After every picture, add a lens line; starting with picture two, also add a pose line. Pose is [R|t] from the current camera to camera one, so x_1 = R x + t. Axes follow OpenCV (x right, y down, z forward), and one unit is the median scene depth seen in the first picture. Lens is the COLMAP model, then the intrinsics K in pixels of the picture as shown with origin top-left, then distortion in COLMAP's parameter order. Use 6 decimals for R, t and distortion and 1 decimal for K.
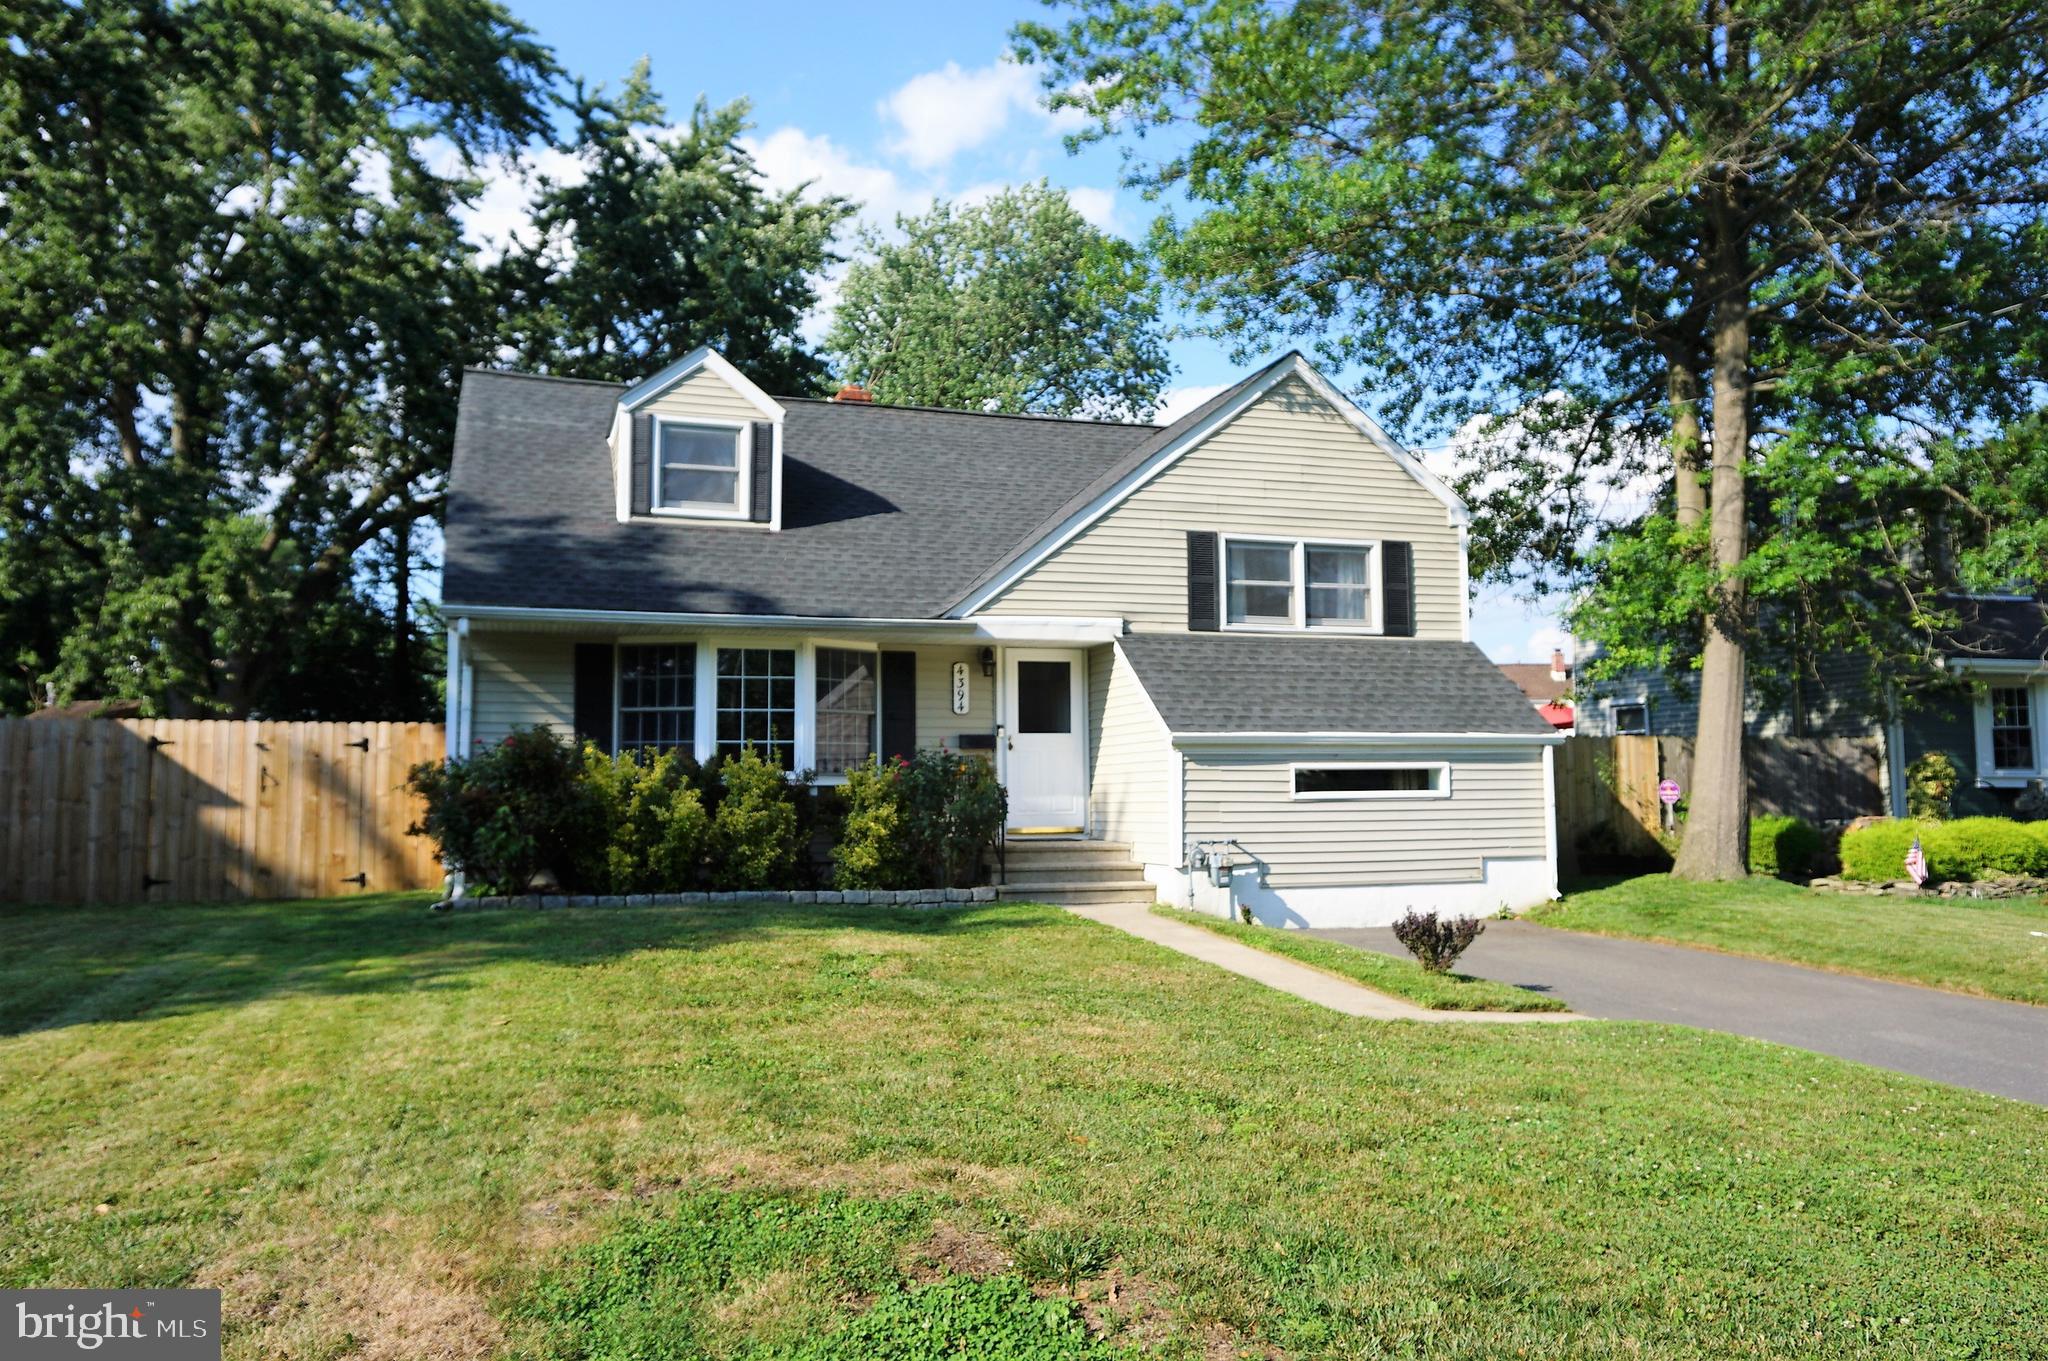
lens RADIAL K [[1538.5, 0, 1024.0], [0, 1538.5, 680.5], [0, 0, 1]] dist [-0.042427, 0.001694]
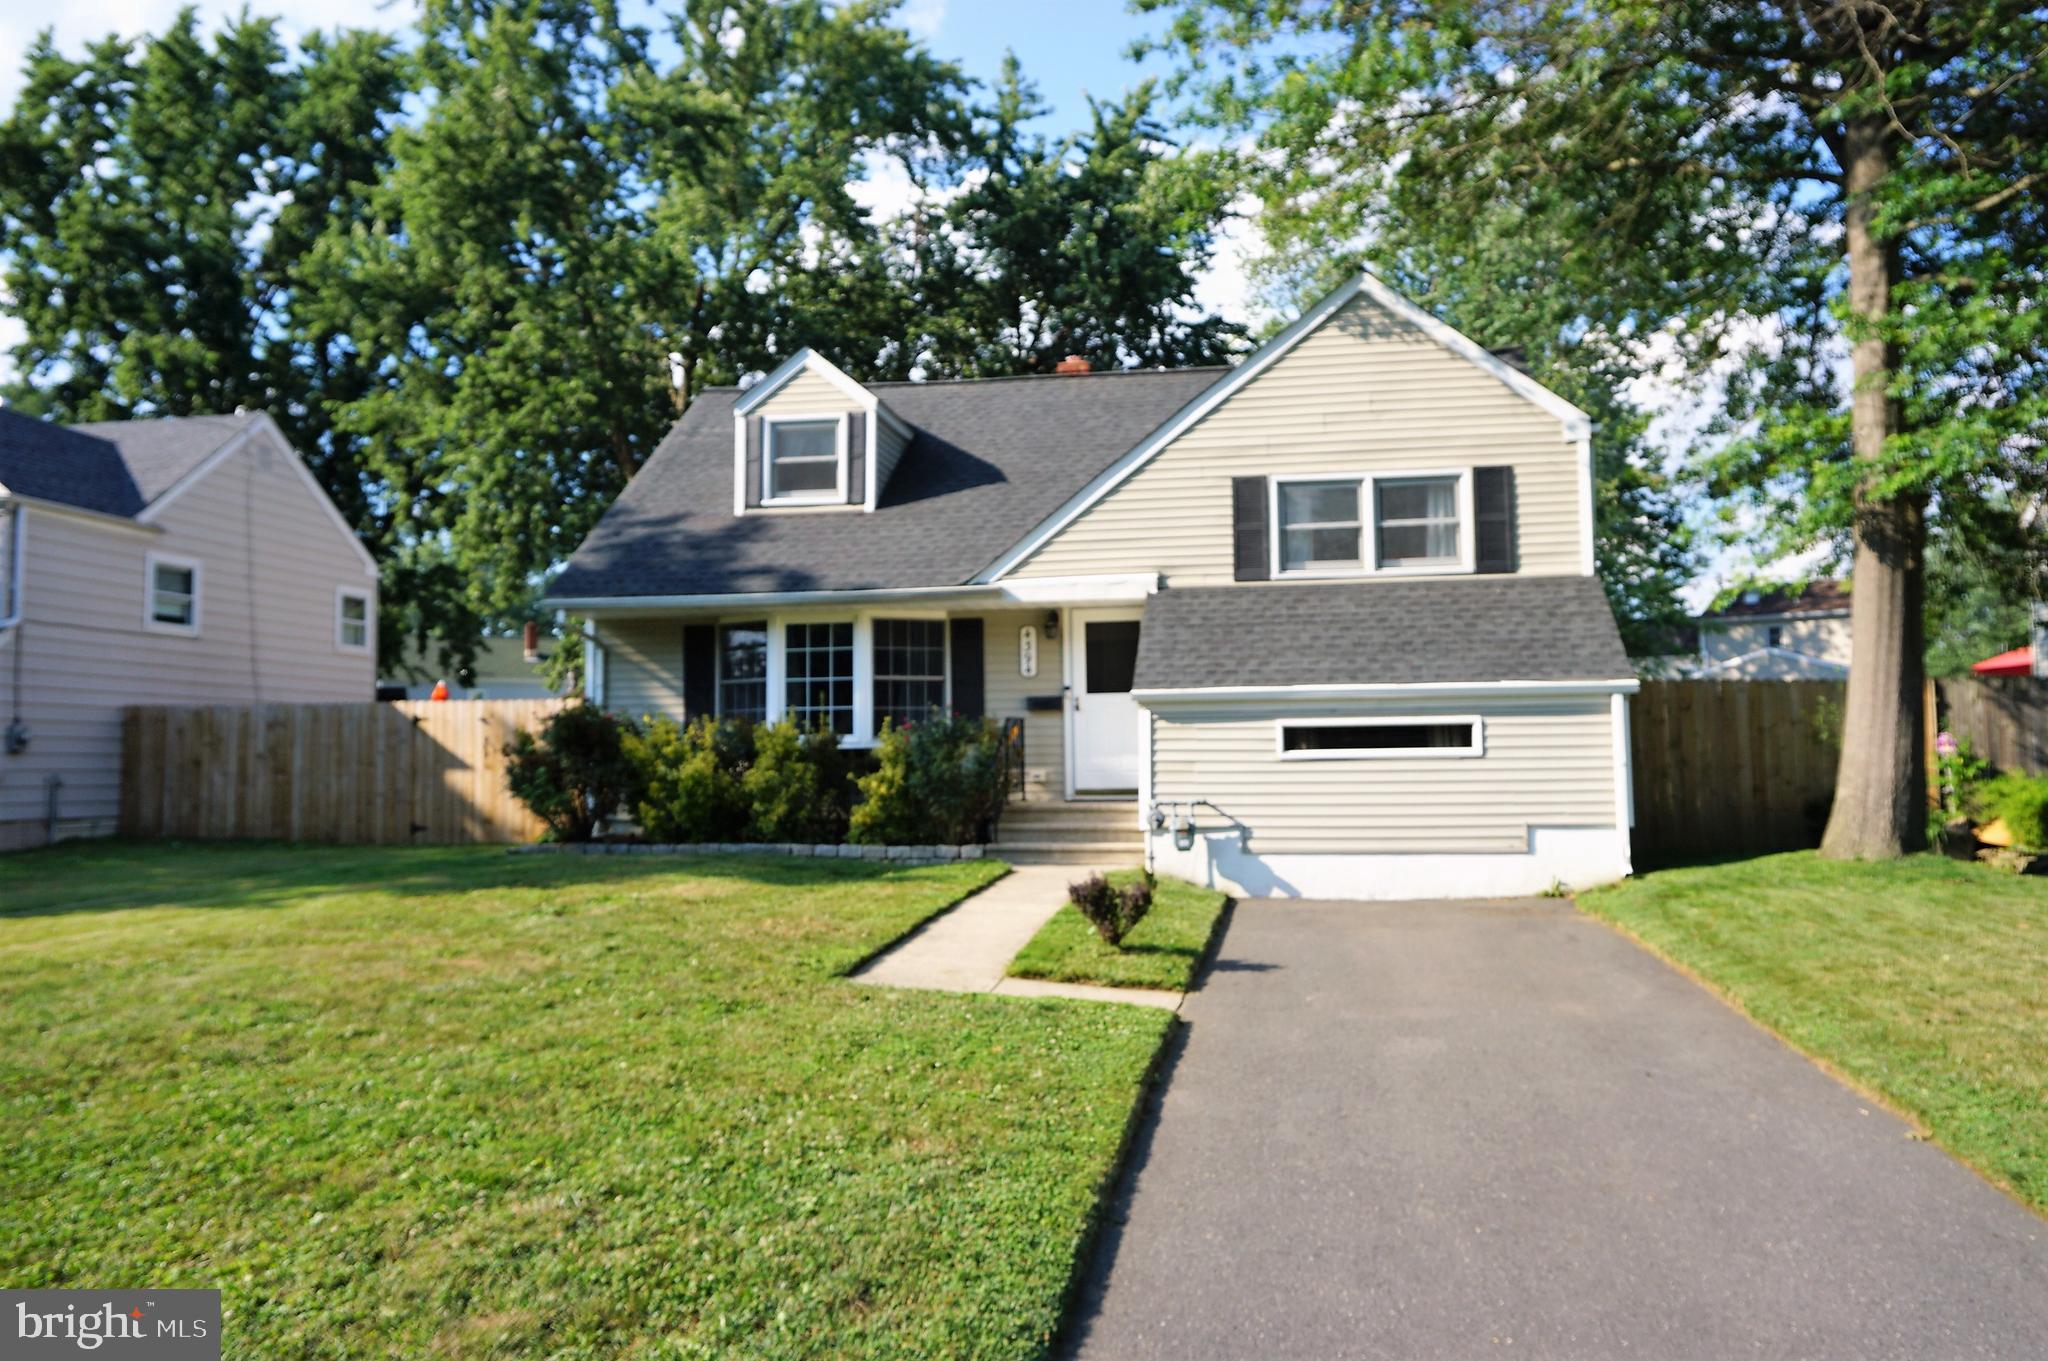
lens RADIAL K [[1538.5, 0, 1024.0], [0, 1538.5, 680.5], [0, 0, 1]] dist [-0.042427, 0.001694]
pose [[0.883016, -0.028950, -0.468450, 0.438121], [0.038834, 0.999180, 0.011452, 0.012483], [0.467734, -0.028304, 0.883416, 0.100219]]
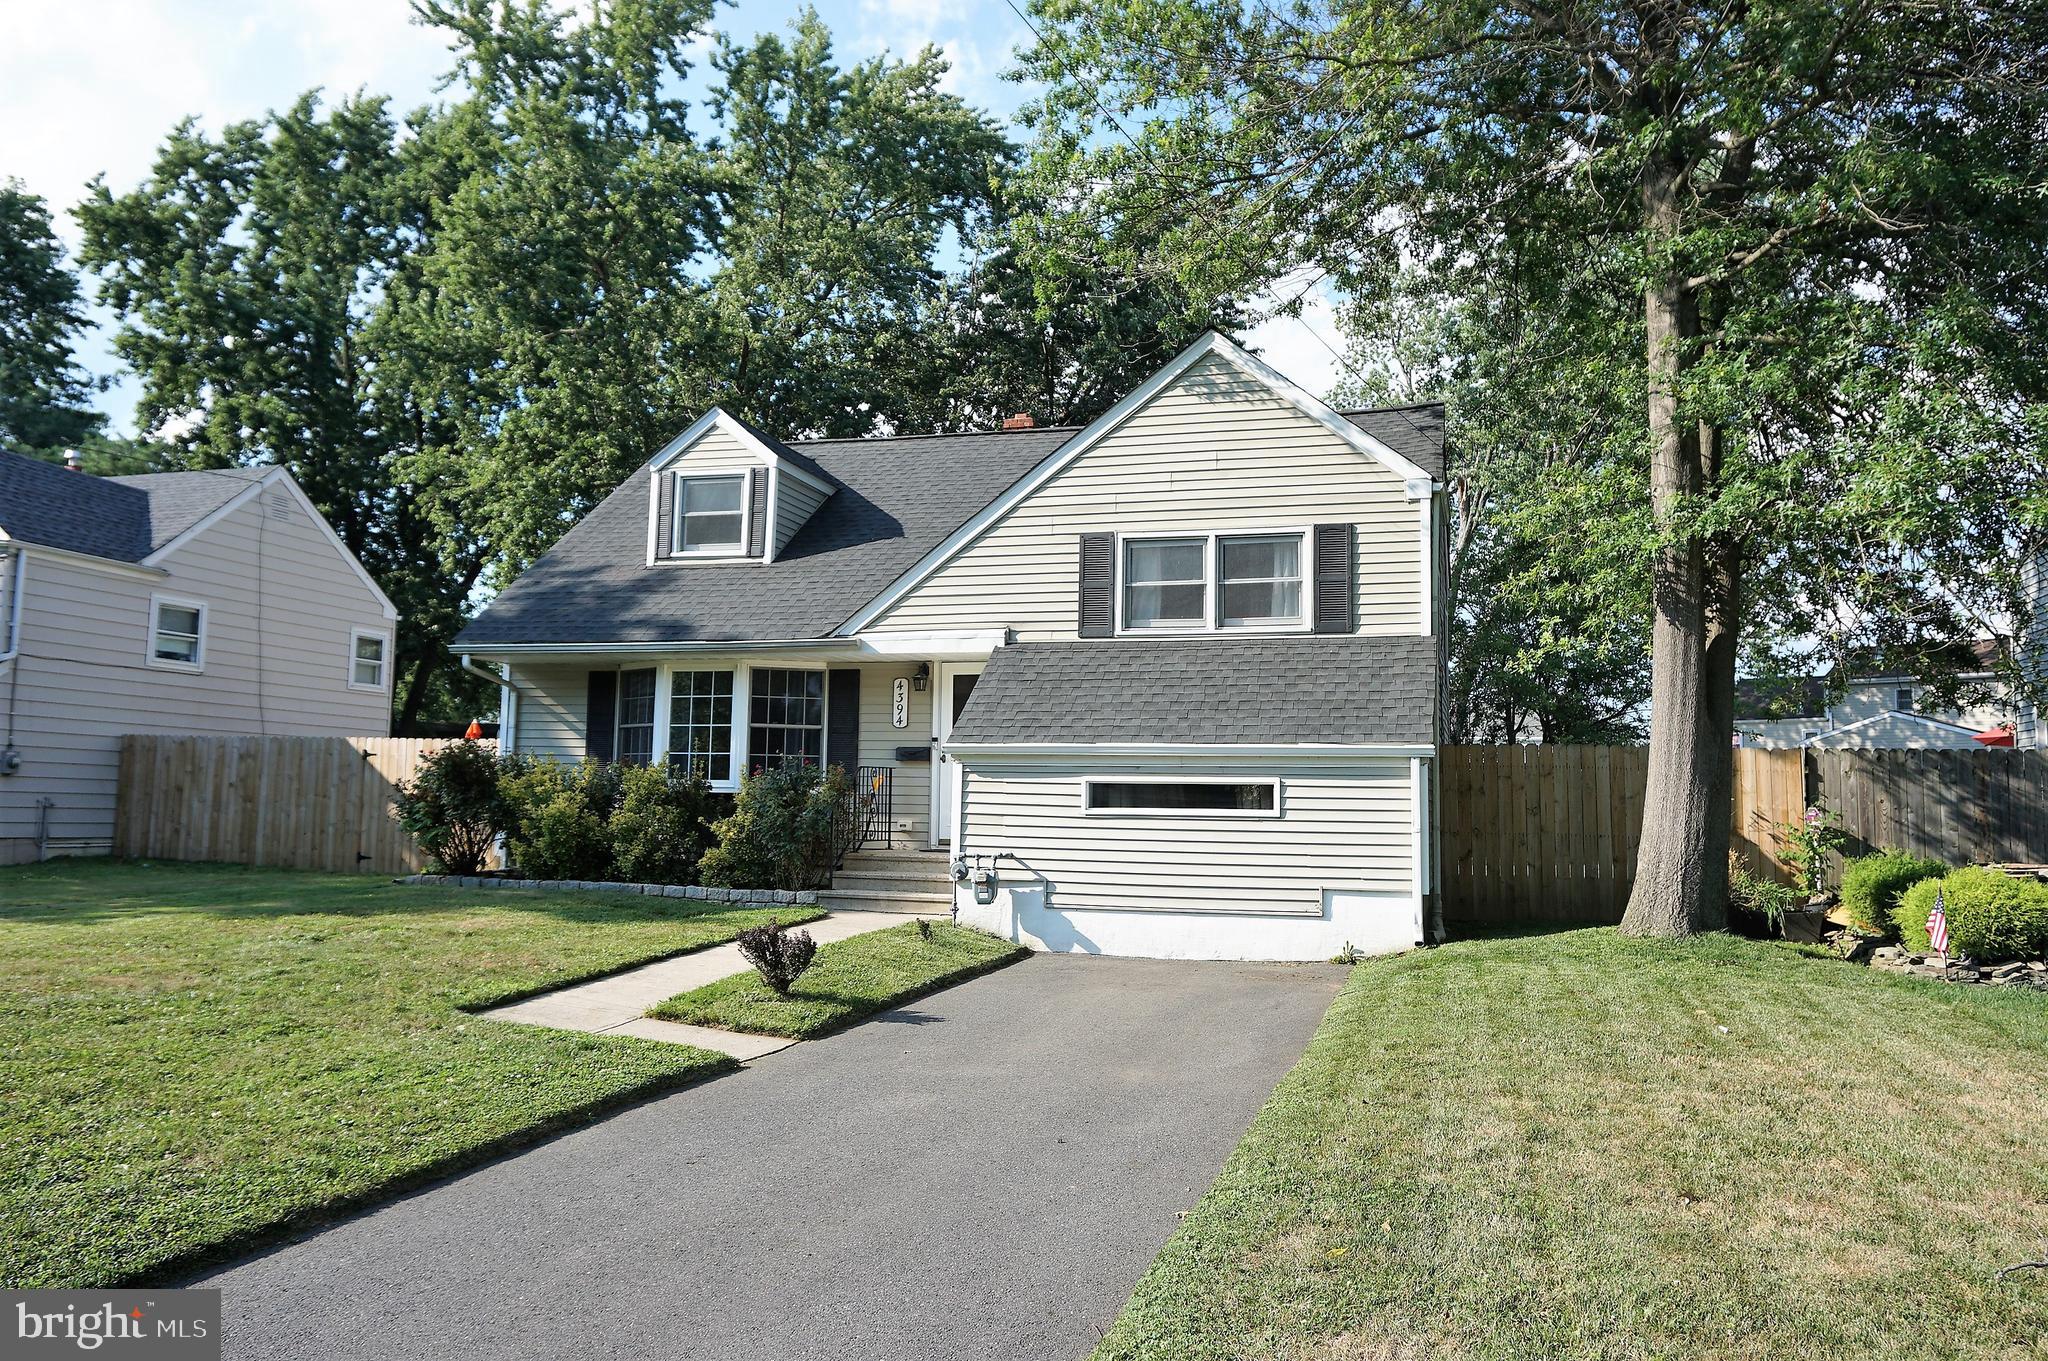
lens RADIAL K [[1527.8, 0, 1024.0], [0, 1527.8, 680.5], [0, 0, 1]] dist [-0.043611, -0.000064]
pose [[0.826126, -0.027944, -0.562792, 0.617016], [0.018282, 0.999573, -0.022795, 0.015317], [0.563189, 0.008543, 0.826284, 0.196888]]
